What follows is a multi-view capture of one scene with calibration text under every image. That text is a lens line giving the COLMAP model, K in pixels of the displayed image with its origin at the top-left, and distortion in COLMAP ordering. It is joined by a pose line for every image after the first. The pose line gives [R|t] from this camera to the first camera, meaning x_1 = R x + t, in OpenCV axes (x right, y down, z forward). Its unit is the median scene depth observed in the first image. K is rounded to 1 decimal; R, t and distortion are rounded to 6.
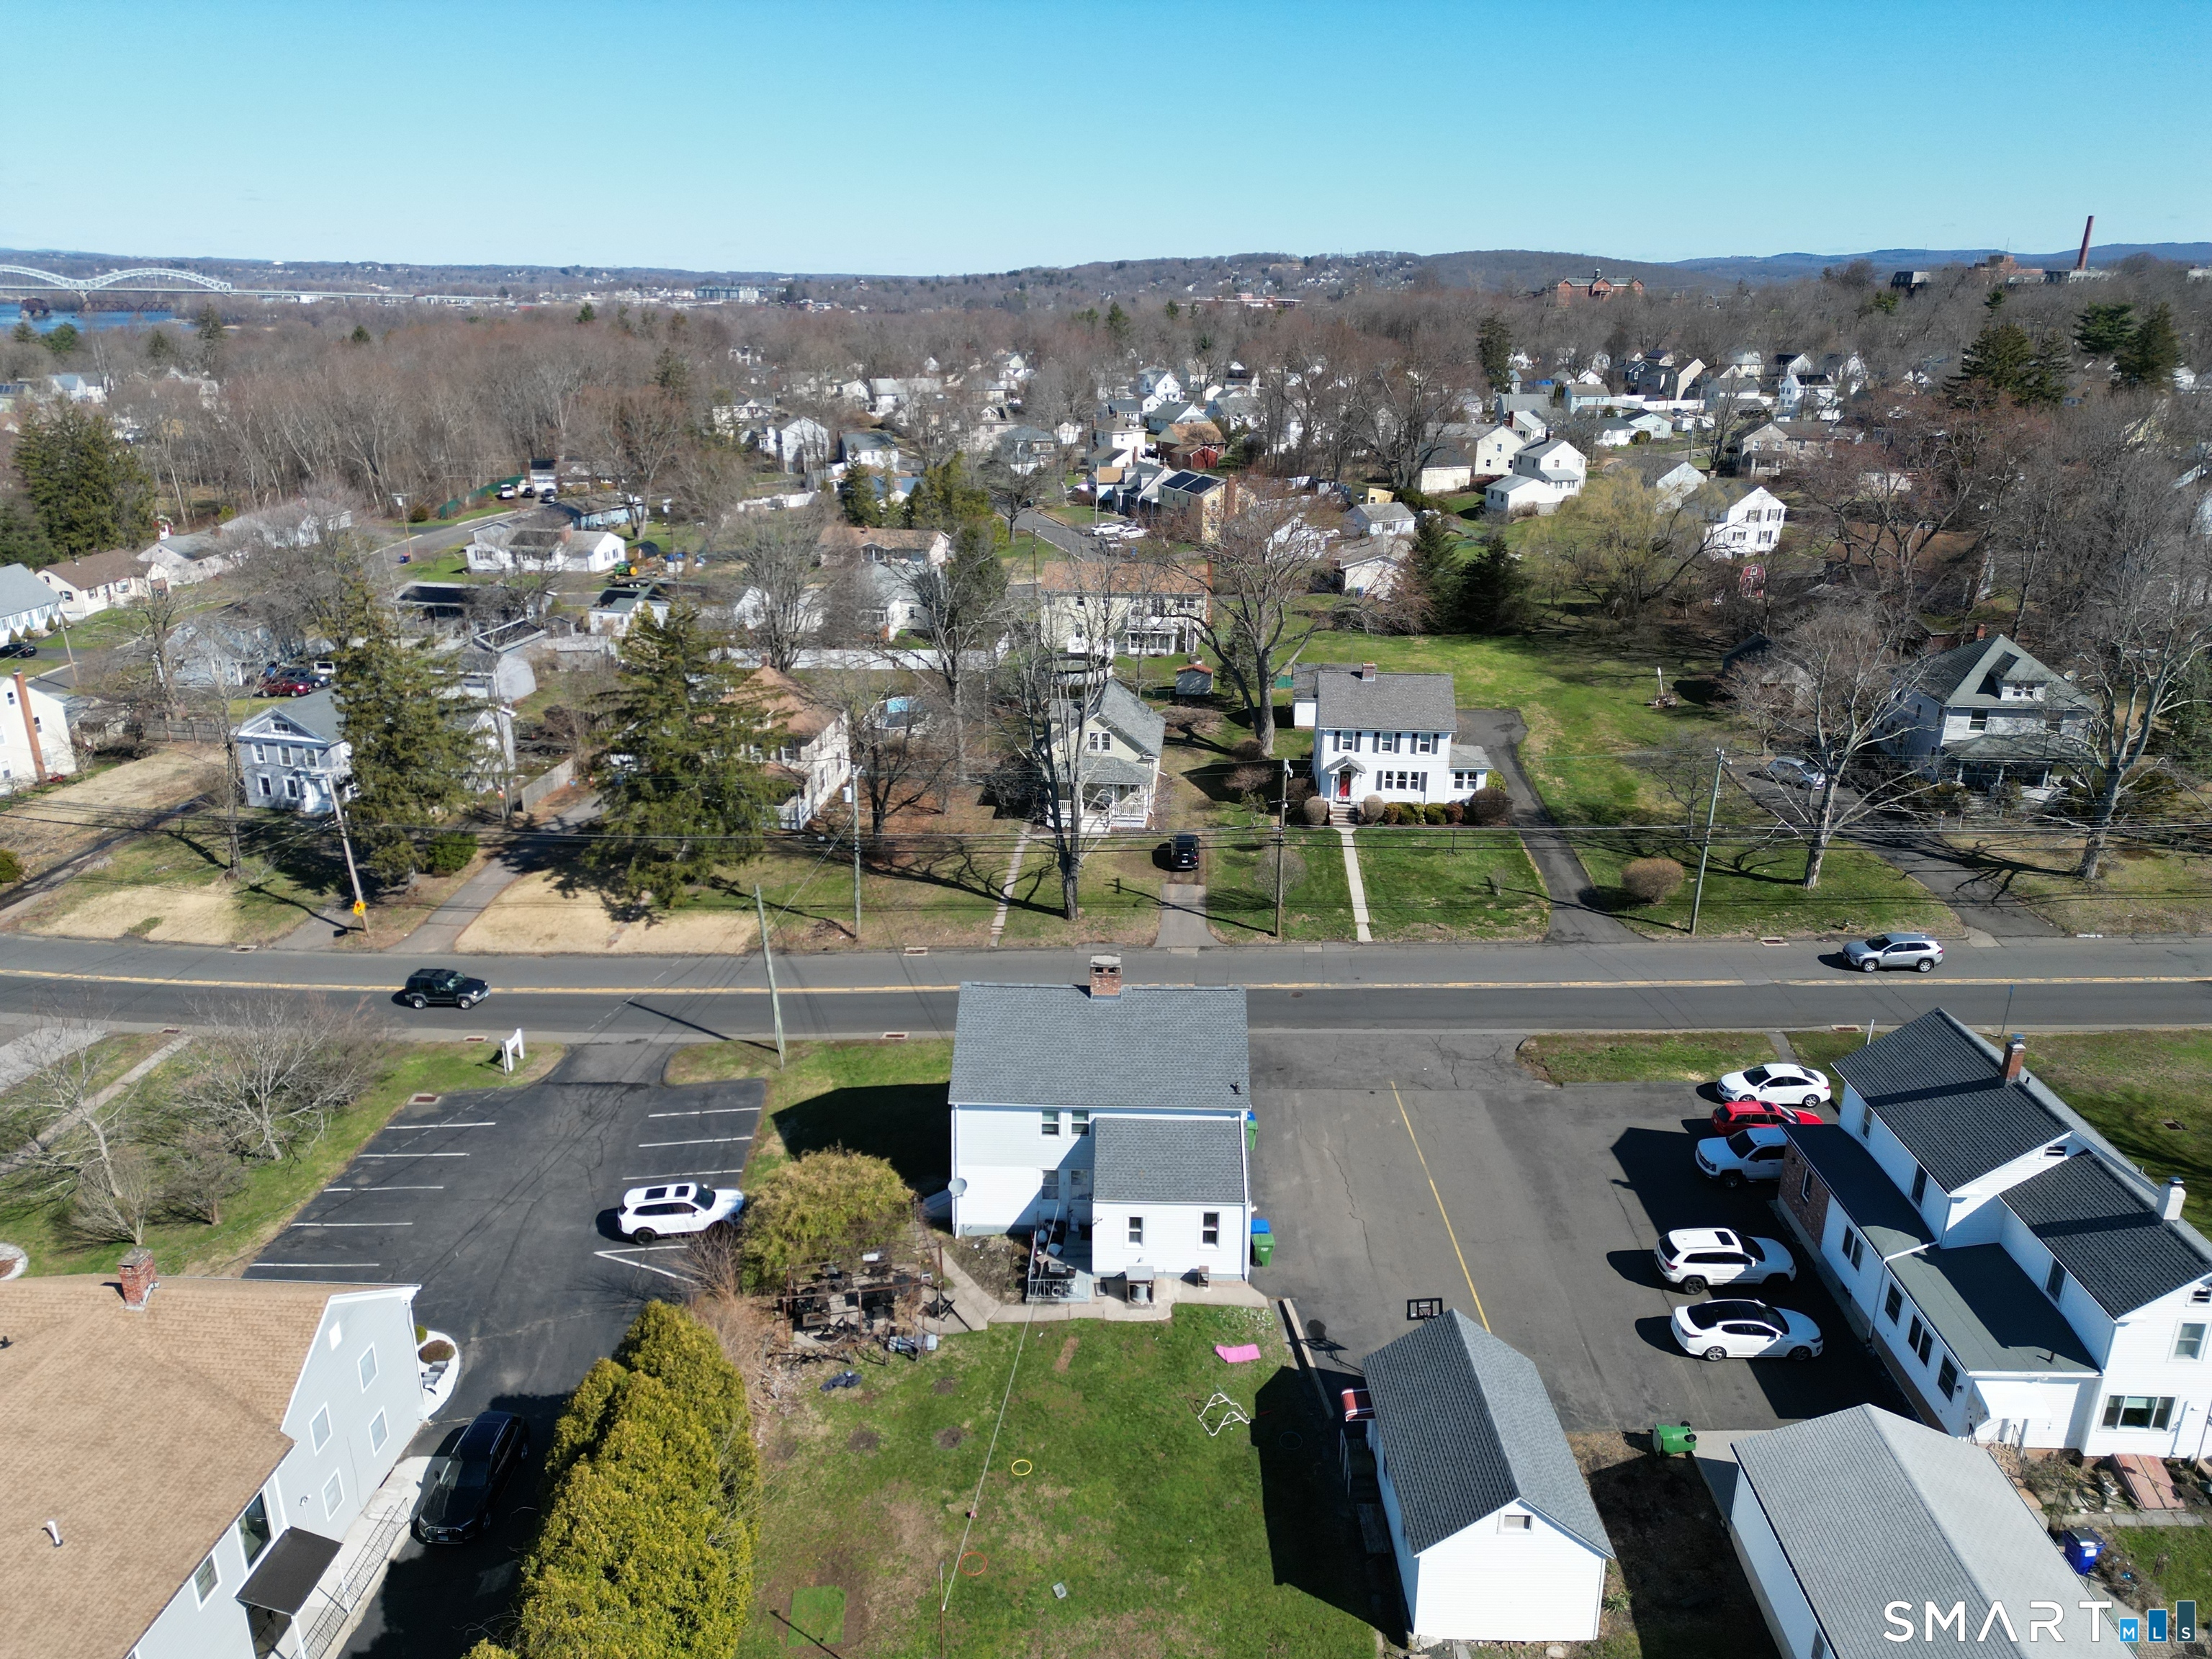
lens RADIAL K [[1532.0, 0, 1097.9], [0, 1532.0, 824.7], [0, 0, 1]] dist [0.084534, -0.090645]
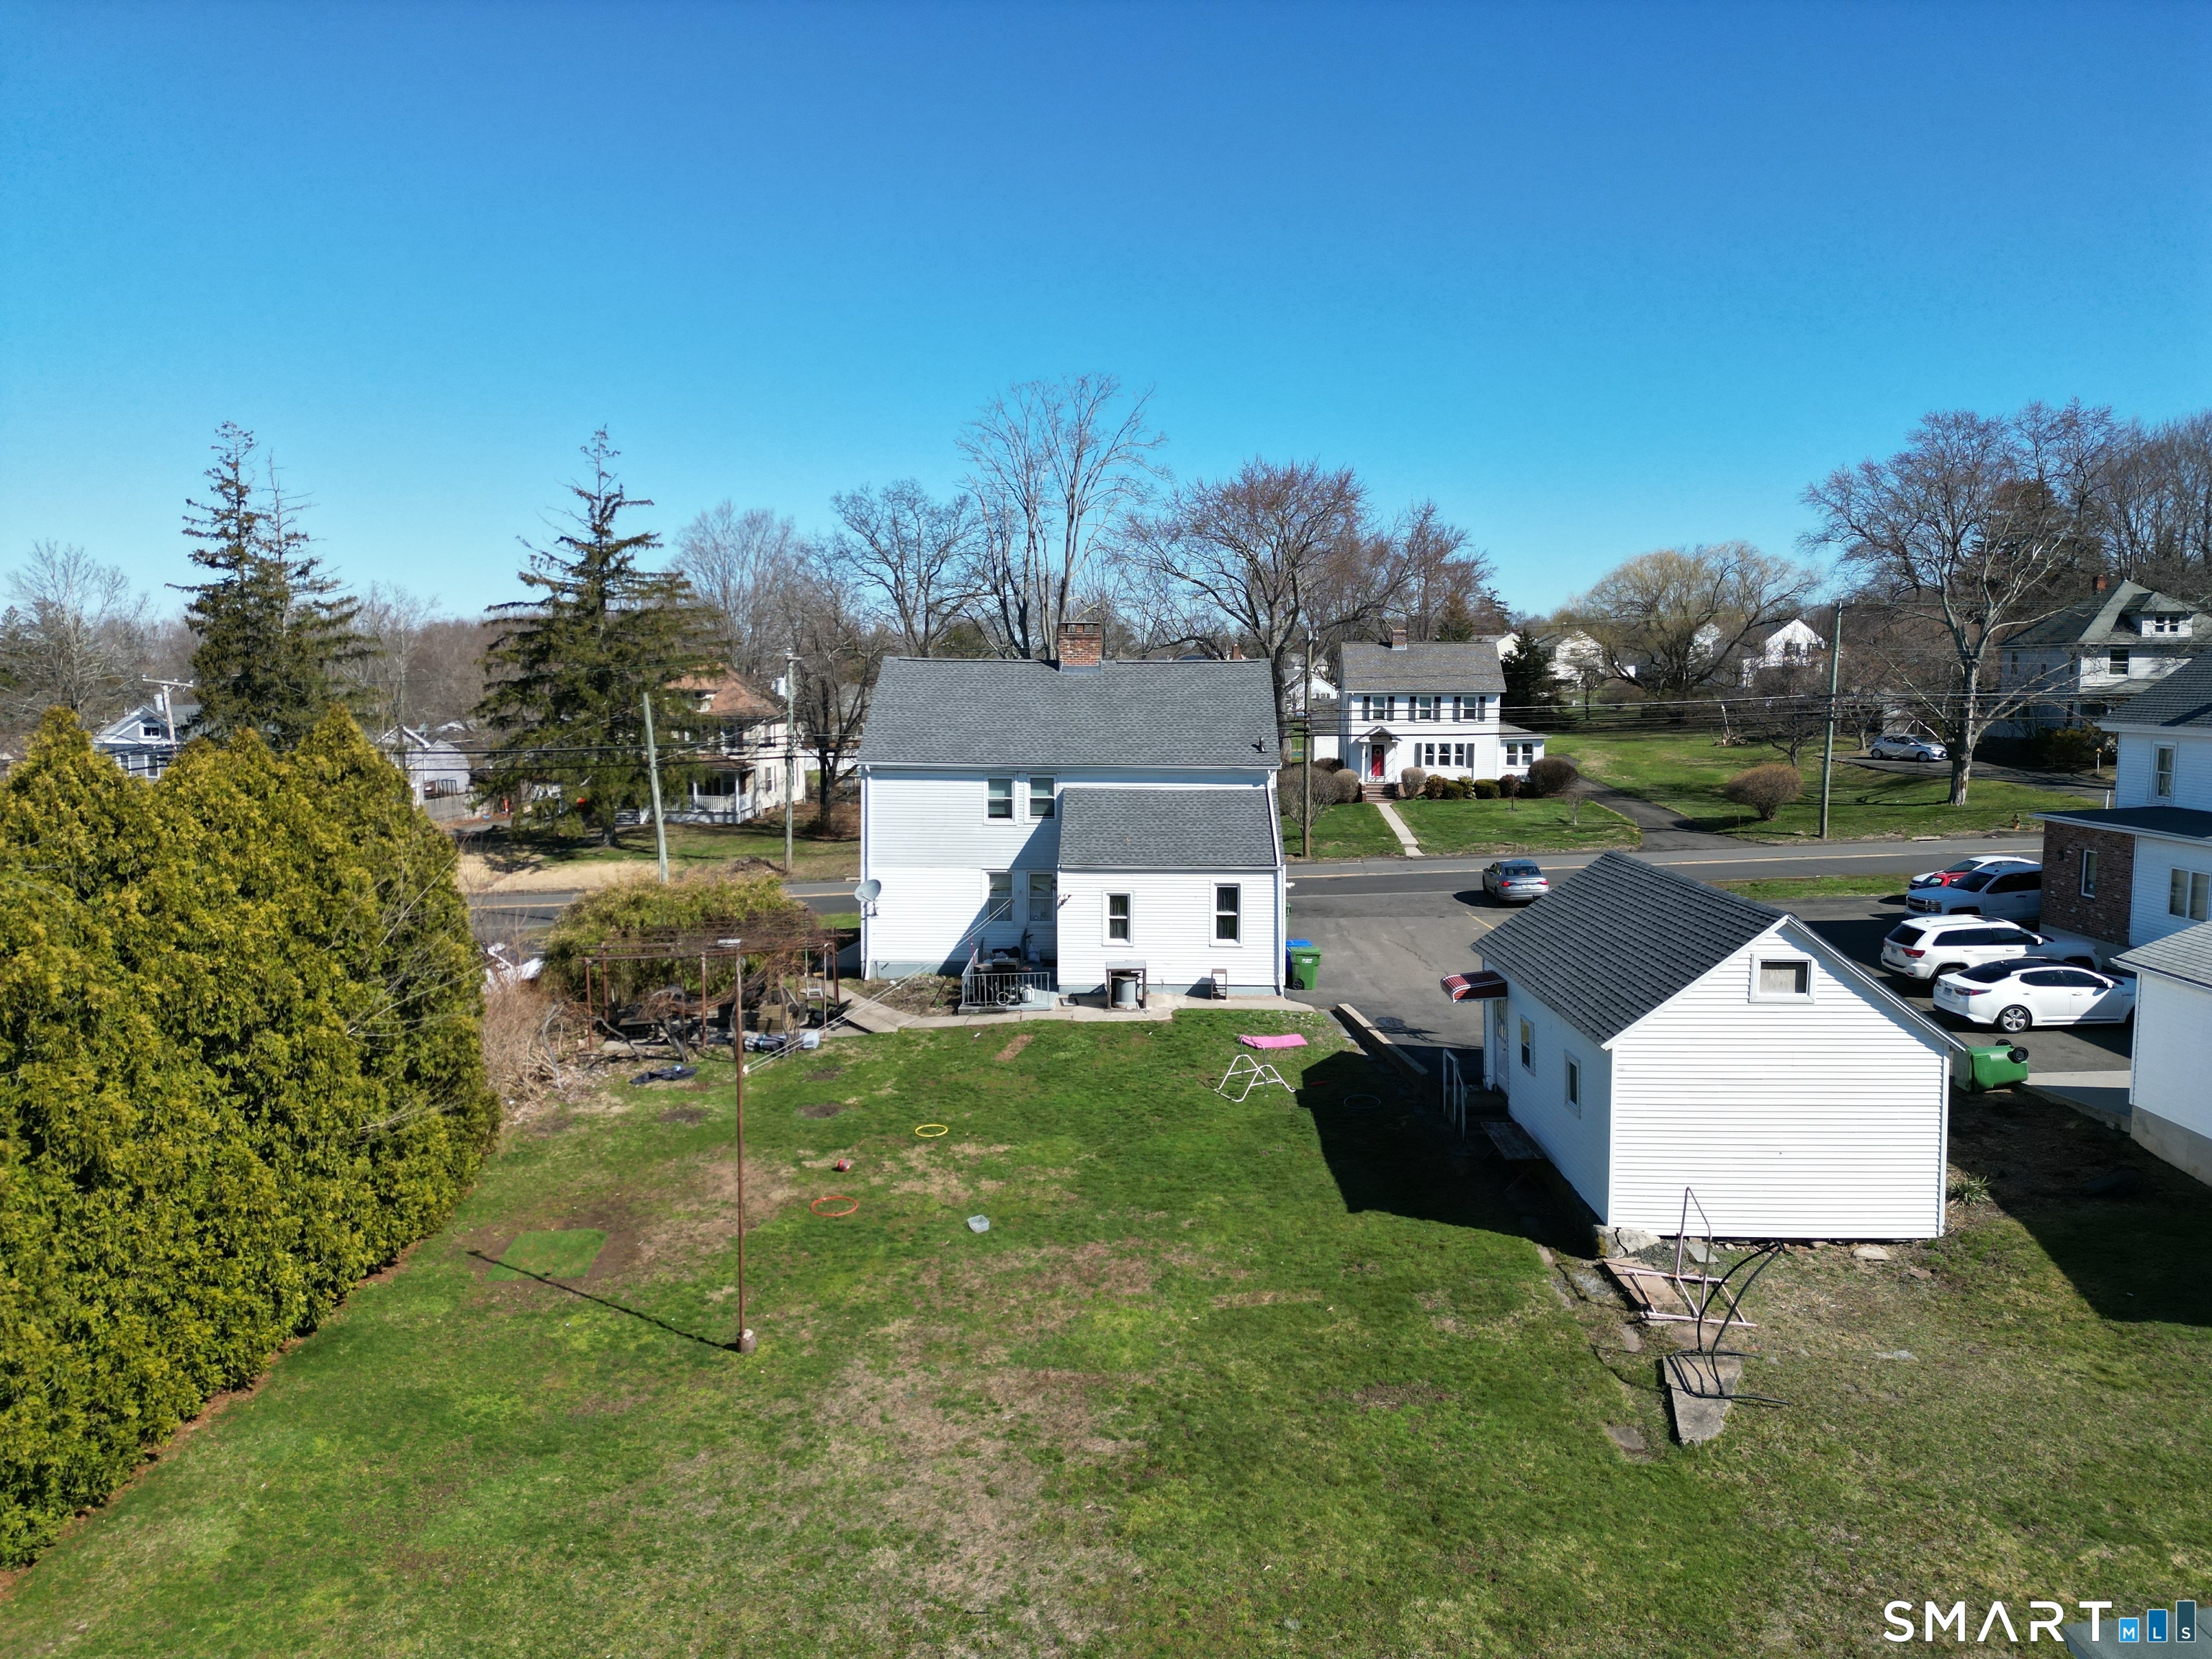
lens RADIAL K [[1532.0, 0, 1097.9], [0, 1532.0, 824.7], [0, 0, 1]] dist [0.084534, -0.090645]
pose [[0.999969, -0.004655, -0.006323, 0.018195], [0.002937, 0.968593, -0.248632, 0.370140], [0.007282, 0.248606, 0.968577, 0.307012]]
